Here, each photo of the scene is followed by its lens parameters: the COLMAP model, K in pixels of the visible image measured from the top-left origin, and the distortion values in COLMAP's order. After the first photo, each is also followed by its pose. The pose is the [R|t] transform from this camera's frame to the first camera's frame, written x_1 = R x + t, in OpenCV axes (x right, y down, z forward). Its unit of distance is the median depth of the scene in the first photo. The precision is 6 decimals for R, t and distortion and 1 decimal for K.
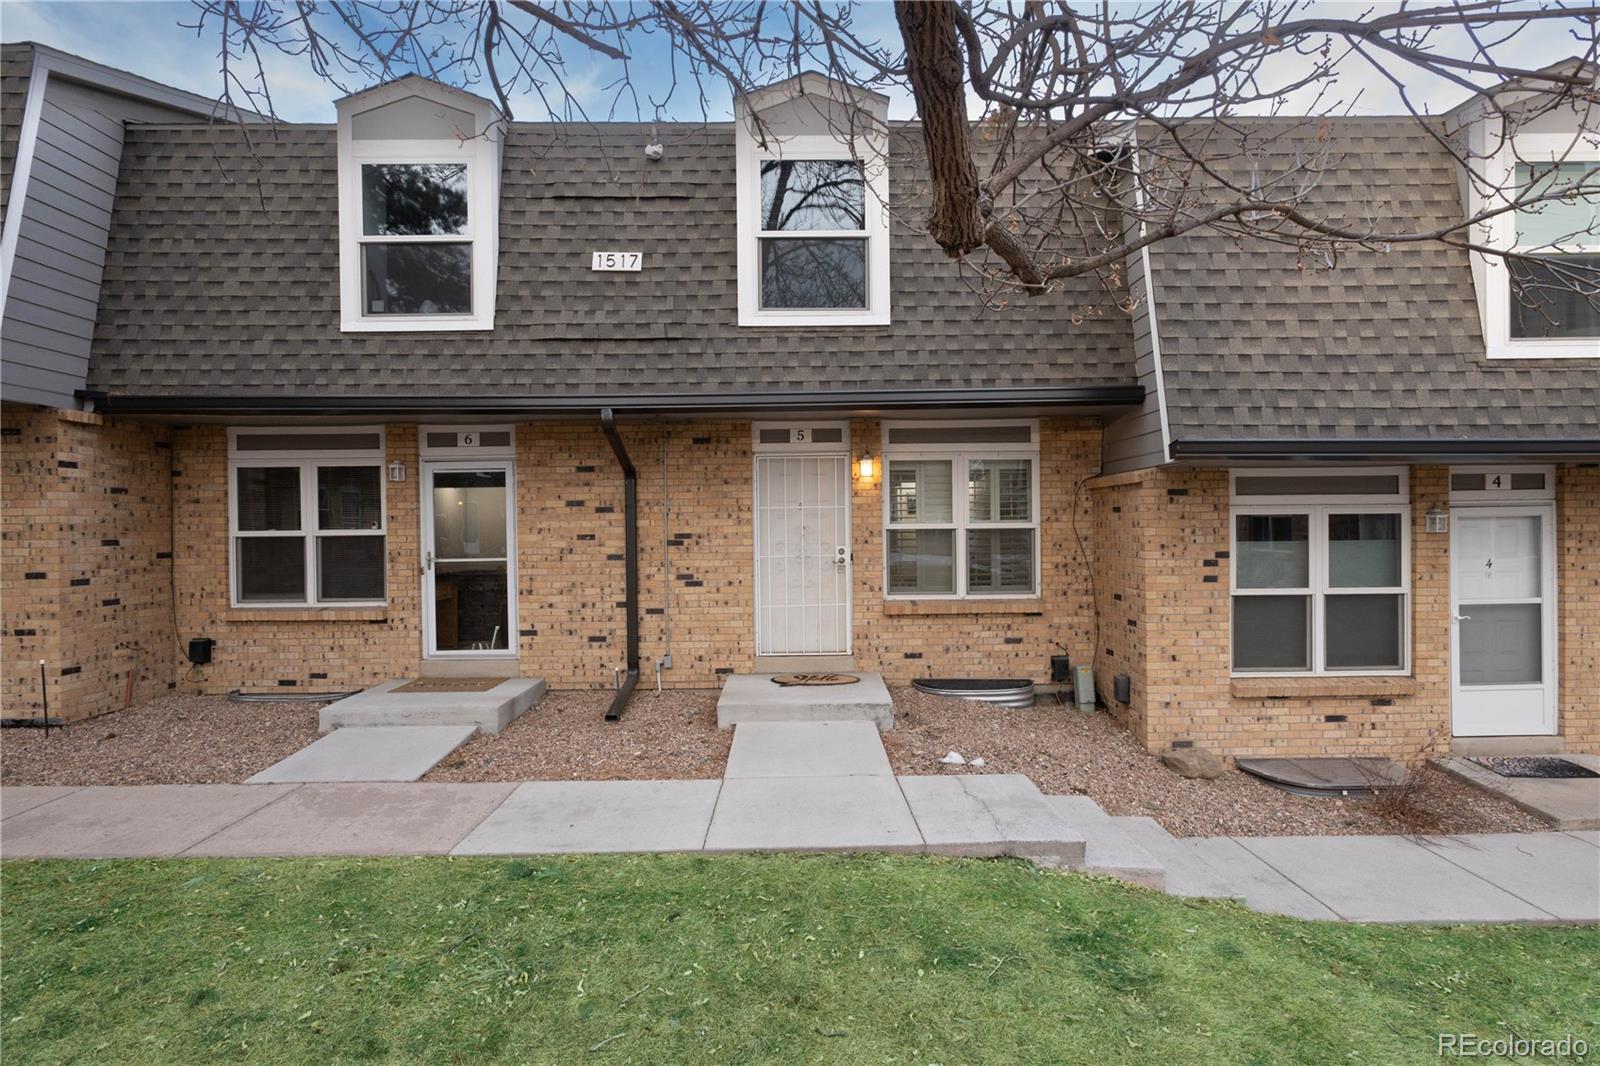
lens RADIAL K [[788.1, 0, 802.4], [0, 788.1, 538.2], [0, 0, 1]] dist [-0.006852, 0.005802]
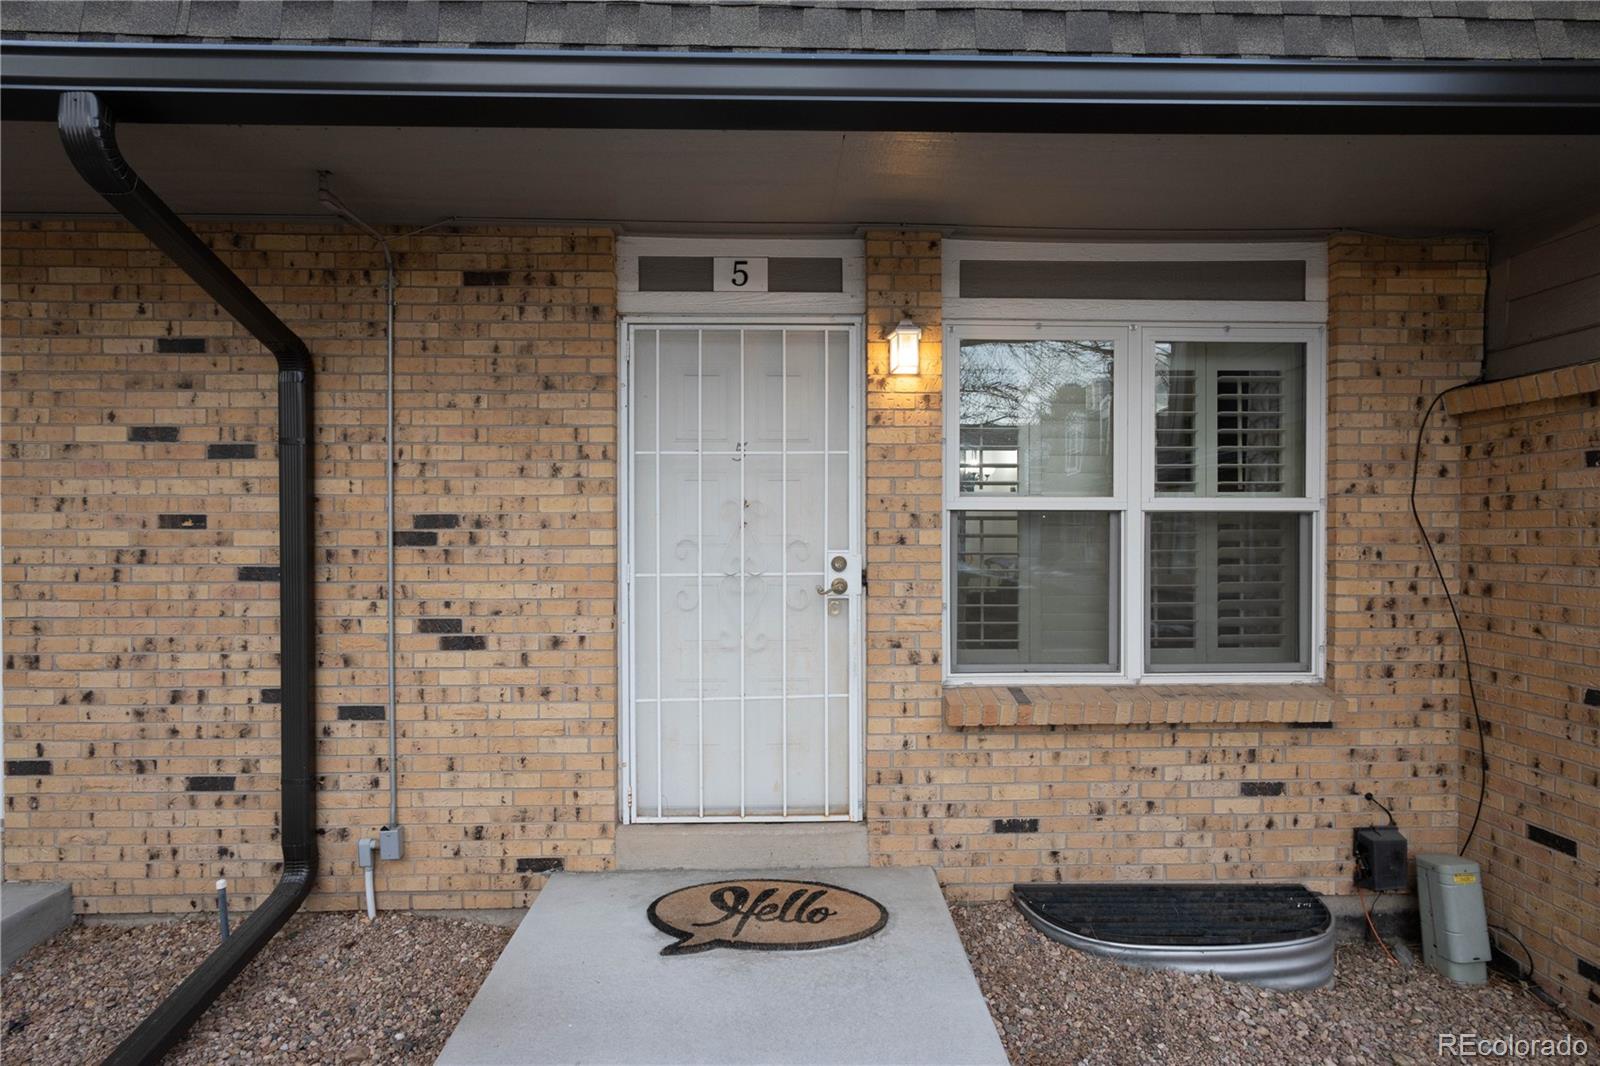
lens RADIAL K [[788.1, 0, 802.4], [0, 788.1, 538.2], [0, 0, 1]] dist [-0.006852, 0.005802]
pose [[0.999653, 0.009996, 0.024368, 0.021109], [-0.009965, 0.999949, -0.001358, 0.004496], [-0.024380, 0.001115, 0.999702, 0.605781]]
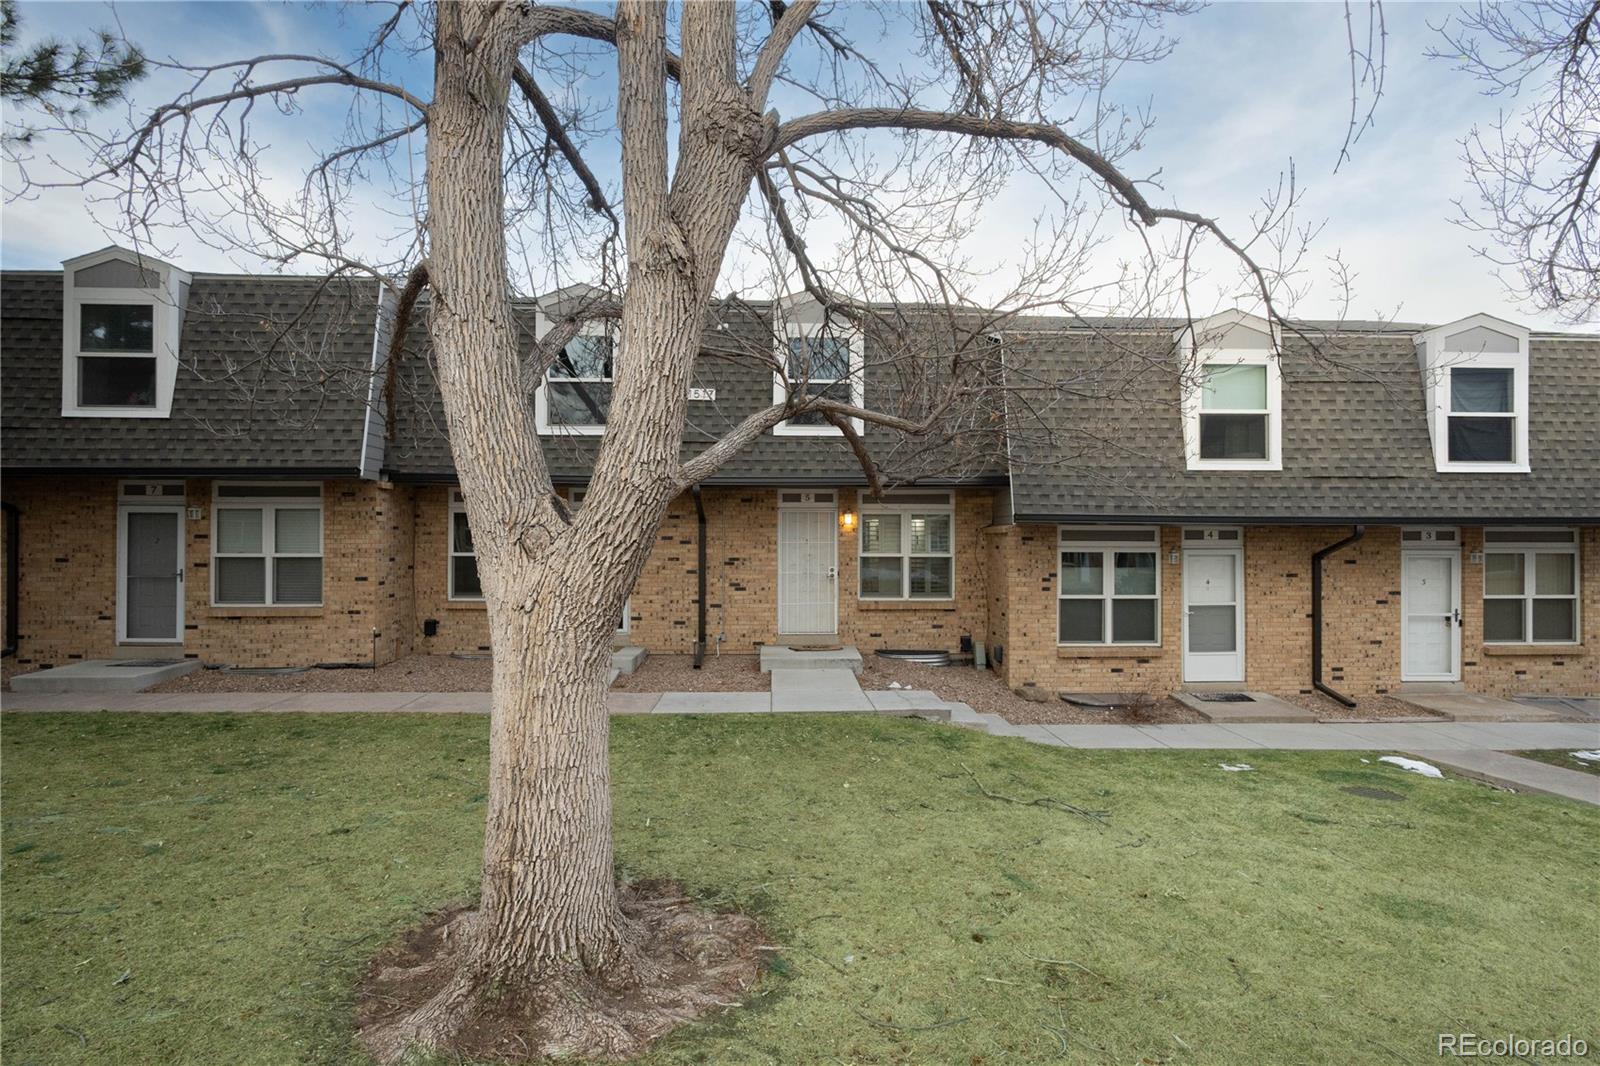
lens RADIAL K [[788.1, 0, 802.4], [0, 788.1, 538.2], [0, 0, 1]] dist [-0.006852, 0.005802]
pose [[0.999435, 0.013593, 0.030752, -0.062166], [-0.013053, 0.999758, -0.017690, -0.019175], [-0.030985, 0.017279, 0.999370, -0.615752]]
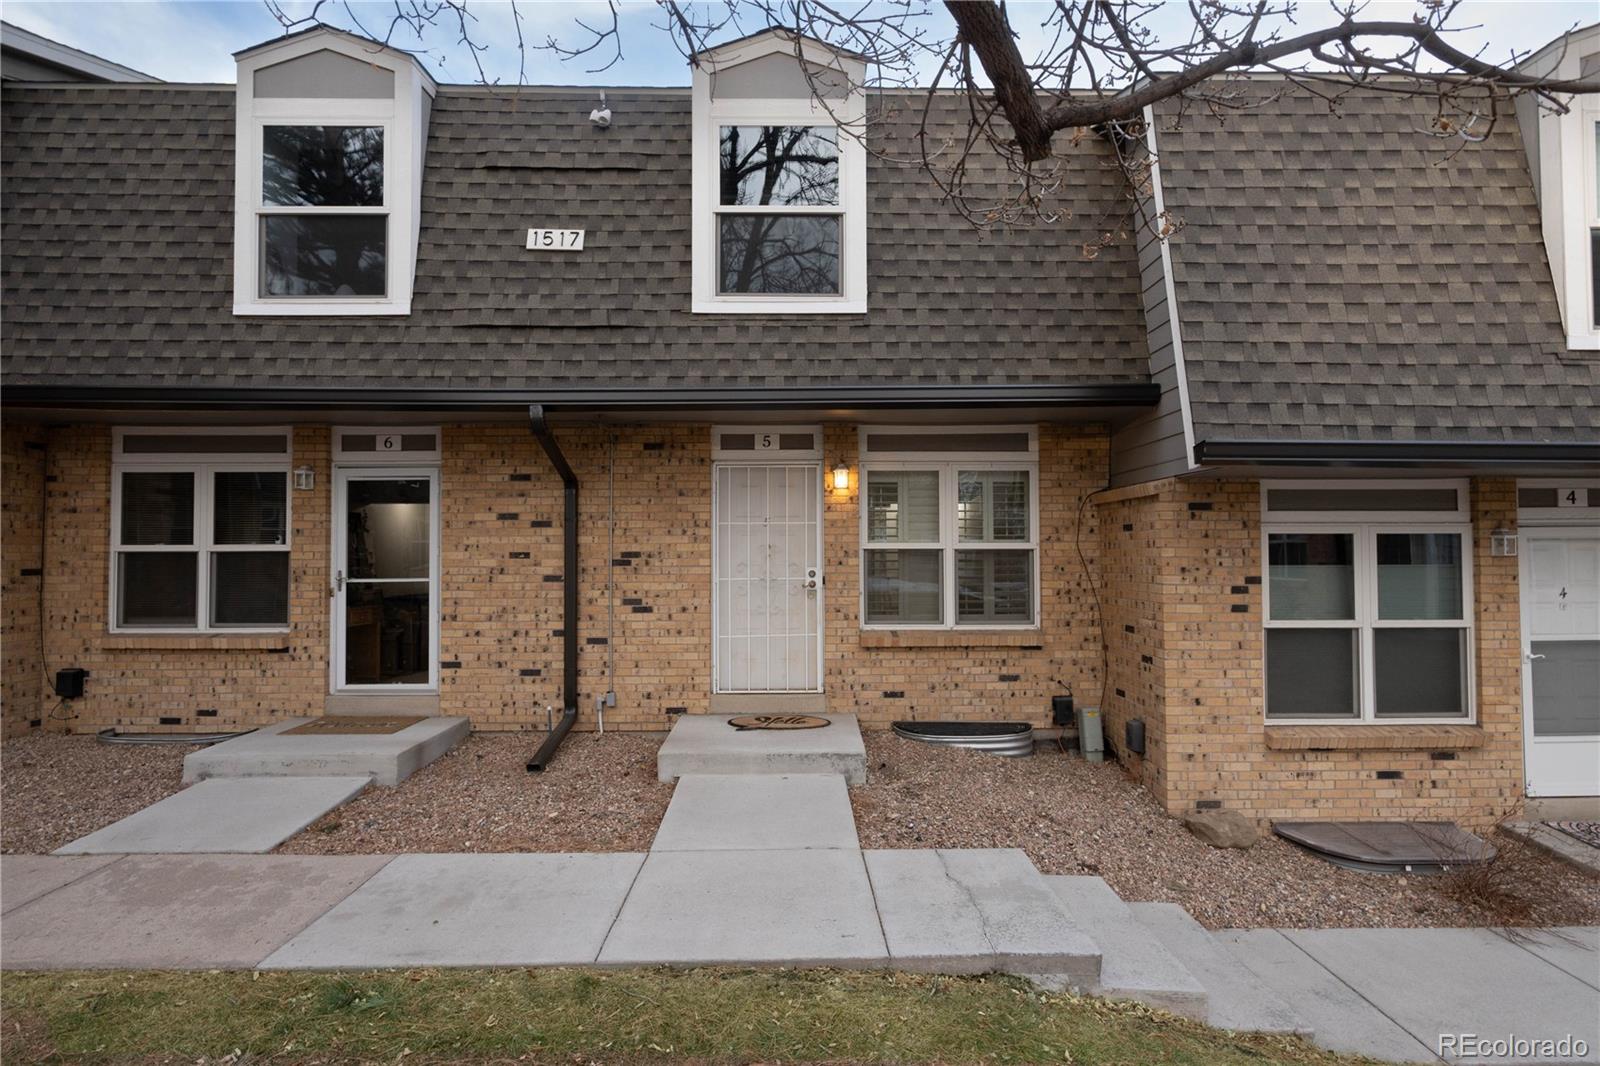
lens RADIAL K [[788.1, 0, 802.4], [0, 788.1, 538.2], [0, 0, 1]] dist [-0.006852, 0.005802]
pose [[0.999967, 0.007873, 0.002189, 0.036736], [-0.007793, 0.999384, -0.034212, 0.007316], [-0.002457, 0.034194, 0.999412, 0.126323]]
